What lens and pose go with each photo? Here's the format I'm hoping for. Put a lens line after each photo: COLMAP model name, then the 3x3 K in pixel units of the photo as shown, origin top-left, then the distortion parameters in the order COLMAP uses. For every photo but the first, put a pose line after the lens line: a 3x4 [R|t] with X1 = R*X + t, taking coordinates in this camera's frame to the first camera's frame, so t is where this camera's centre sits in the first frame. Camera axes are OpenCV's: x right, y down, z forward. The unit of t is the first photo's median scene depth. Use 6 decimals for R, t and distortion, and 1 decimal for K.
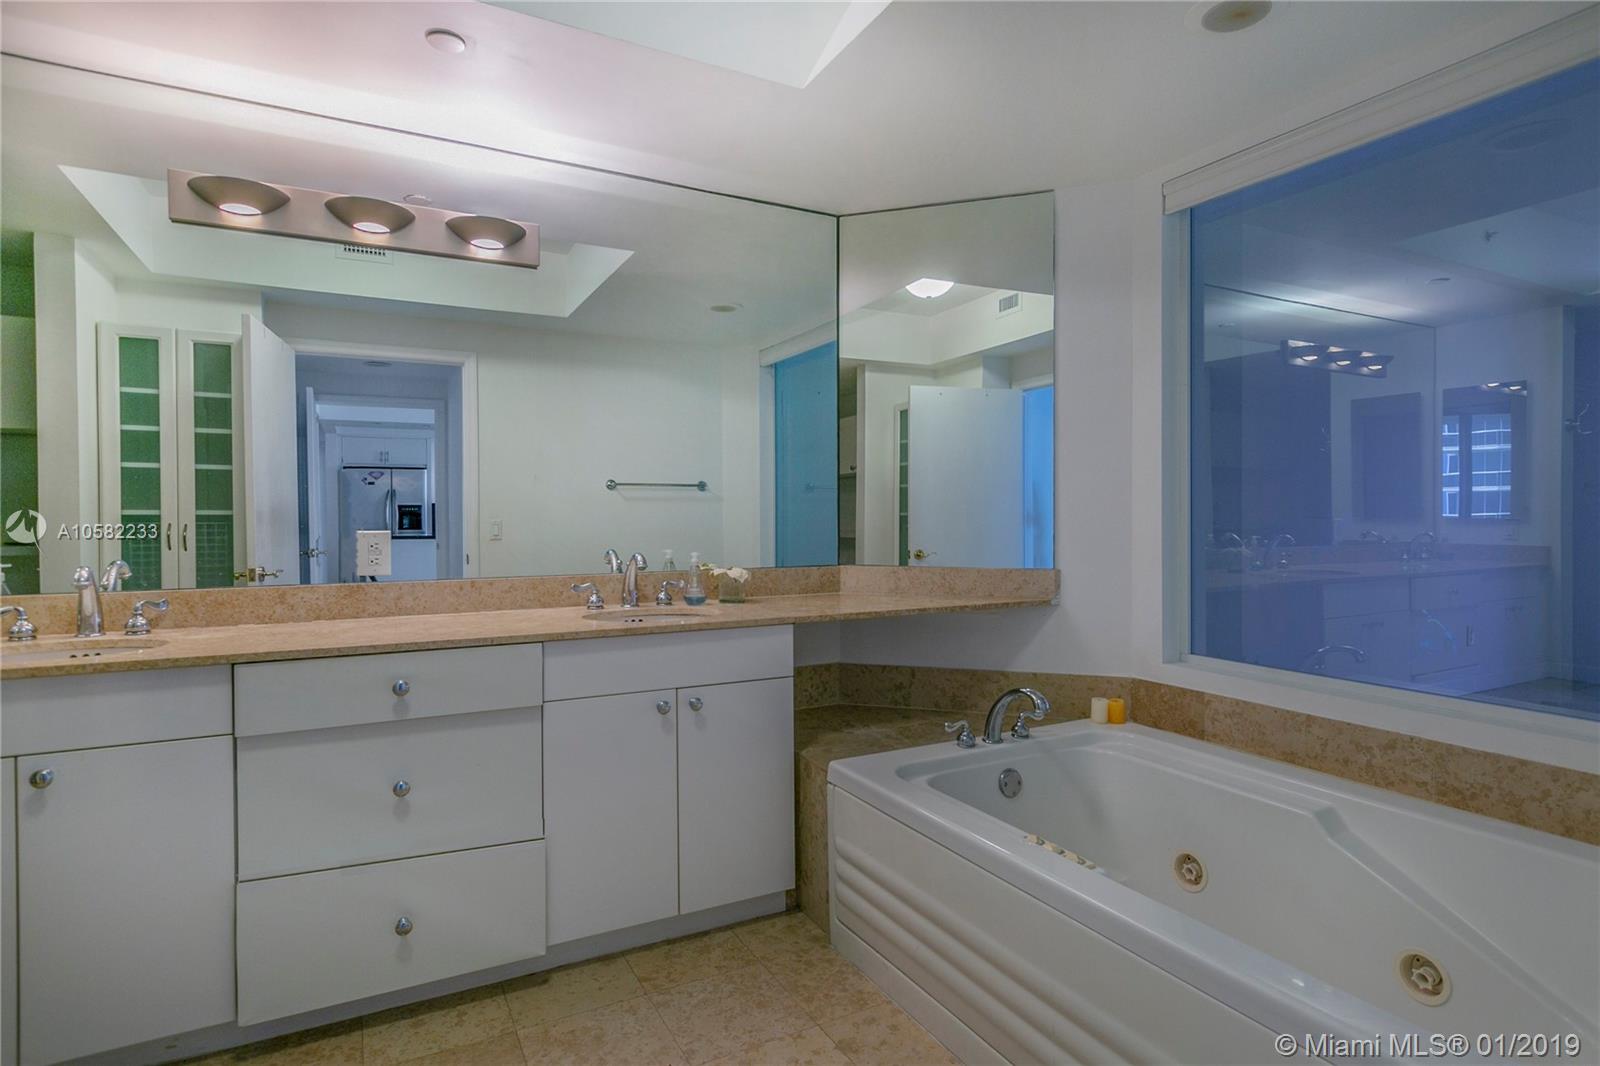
lens RADIAL K [[846.6, 0, 821.9], [0, 846.6, 528.2], [0, 0, 1]] dist [0.000036, 0.001272]
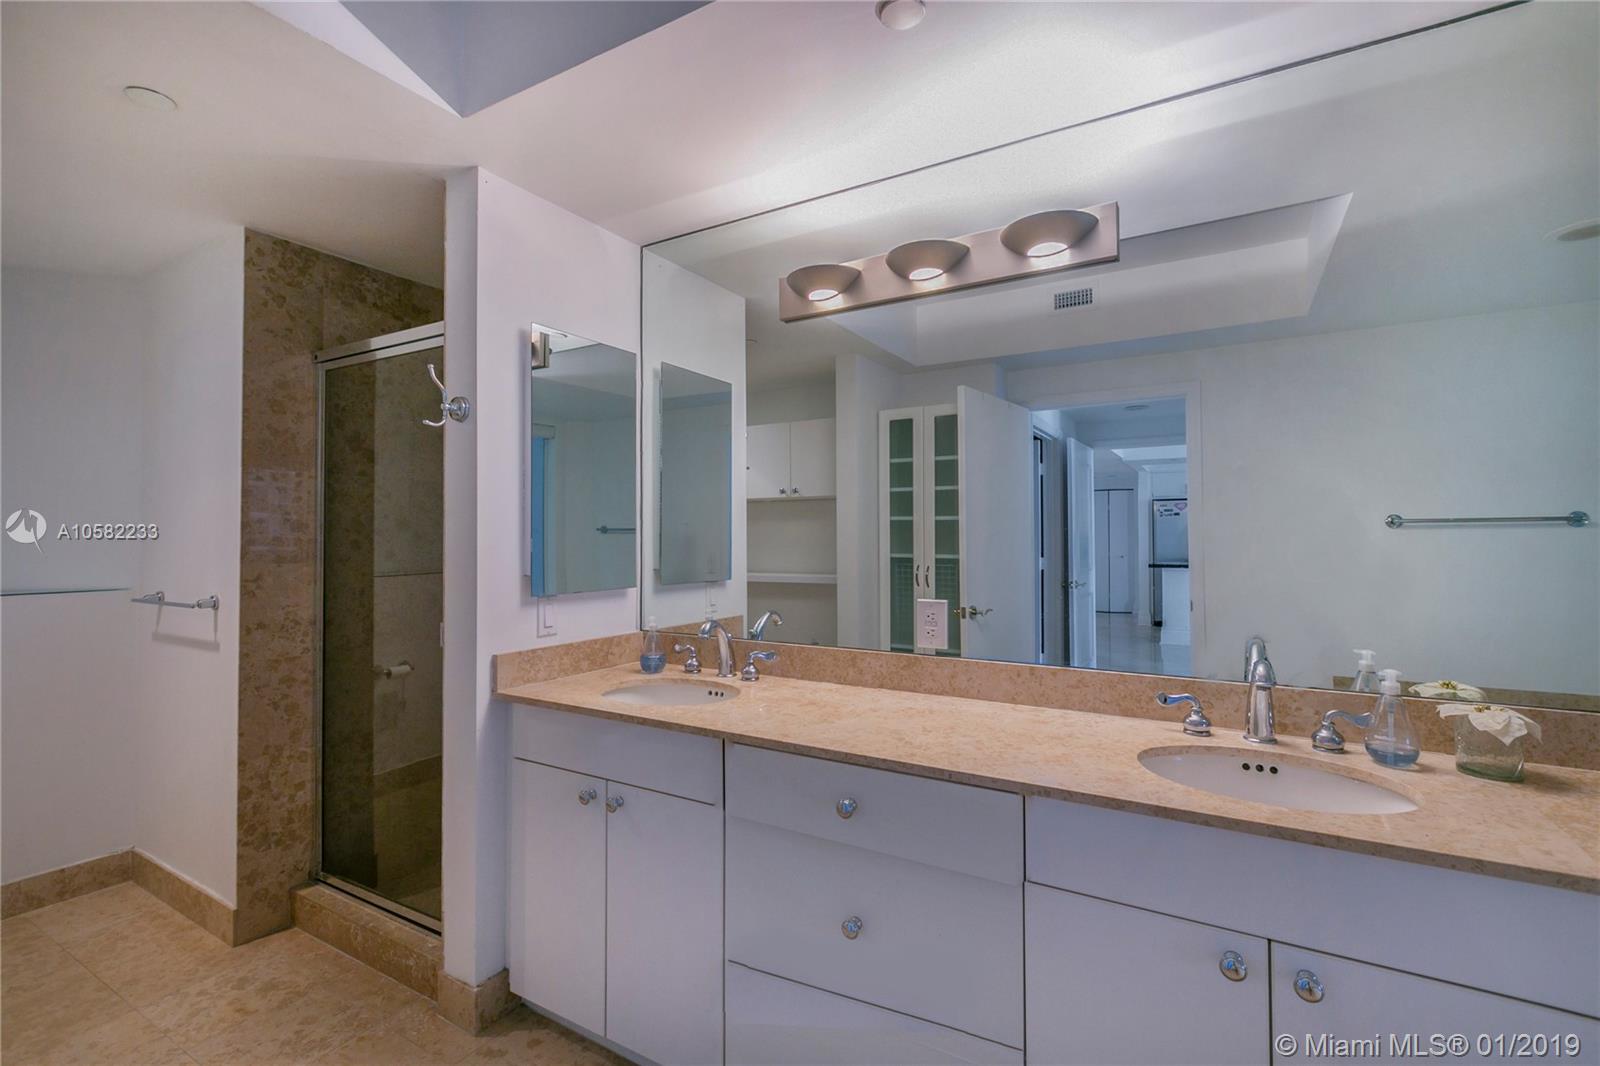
lens RADIAL K [[721.9, 0, 800.0], [0, 721.9, 533.0], [0, 0, 1]] dist [0.014873, -0.000255]
pose [[0.513765, -0.003063, -0.857926, 0.048744], [-0.011639, 0.999877, -0.010540, -0.039518], [0.857852, 0.015400, 0.513666, 0.311115]]
